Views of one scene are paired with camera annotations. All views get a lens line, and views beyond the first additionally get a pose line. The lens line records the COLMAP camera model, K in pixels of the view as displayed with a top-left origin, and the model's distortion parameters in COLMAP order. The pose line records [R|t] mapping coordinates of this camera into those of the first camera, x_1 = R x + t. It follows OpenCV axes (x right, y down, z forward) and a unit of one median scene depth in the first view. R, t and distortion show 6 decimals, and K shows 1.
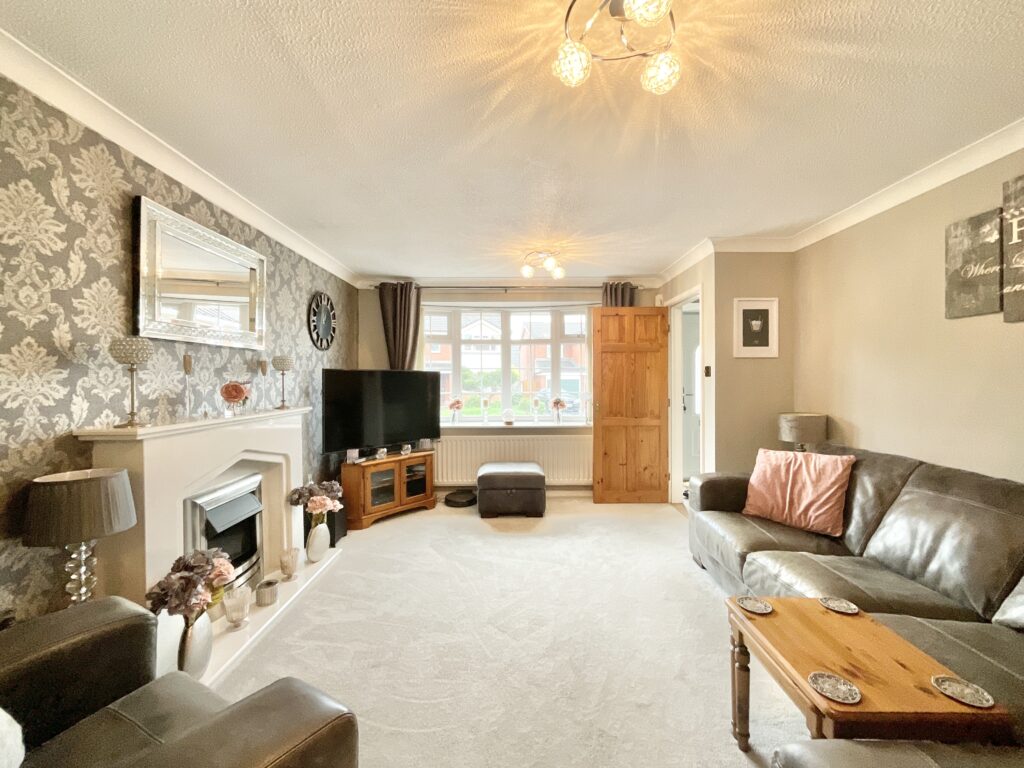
lens RADIAL K [[413.3, 0, 512.3], [0, 413.3, 383.0], [0, 0, 1]] dist [0.000024, 0.000077]
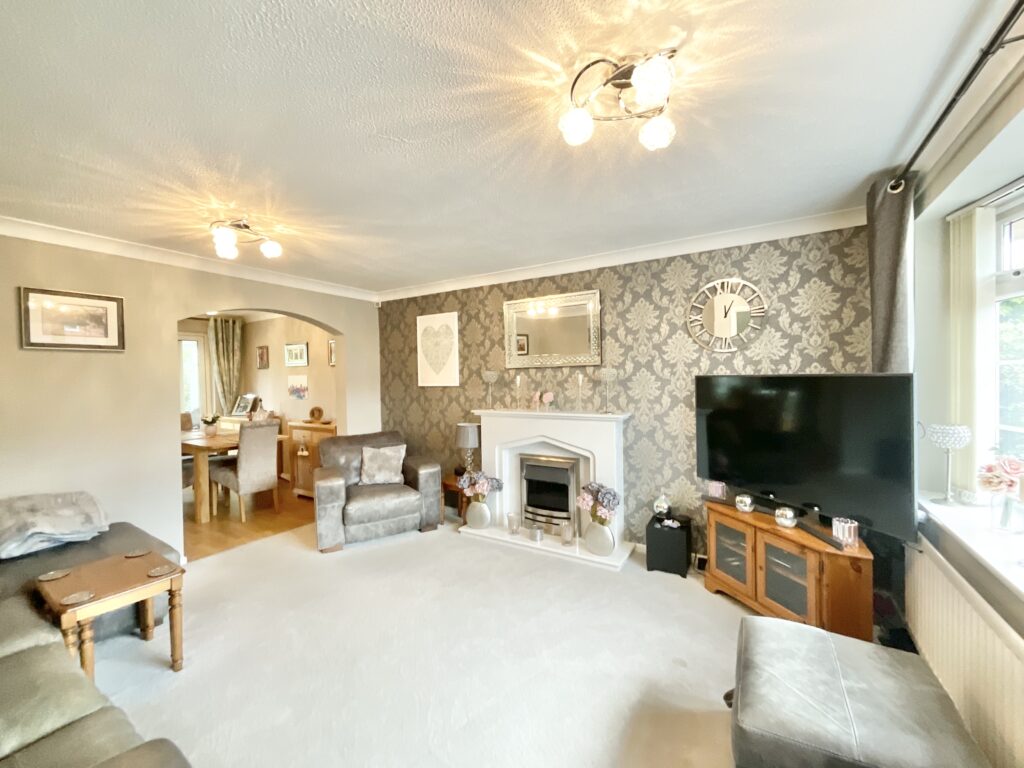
lens RADIAL K [[413.3, 0, 512.3], [0, 413.3, 383.0], [0, 0, 1]] dist [0.000024, 0.000077]
pose [[-0.530235, 0.021542, -0.847577, 0.579210], [0.009809, 0.999766, 0.019274, -0.052393], [0.847794, 0.001905, -0.530323, 1.429620]]
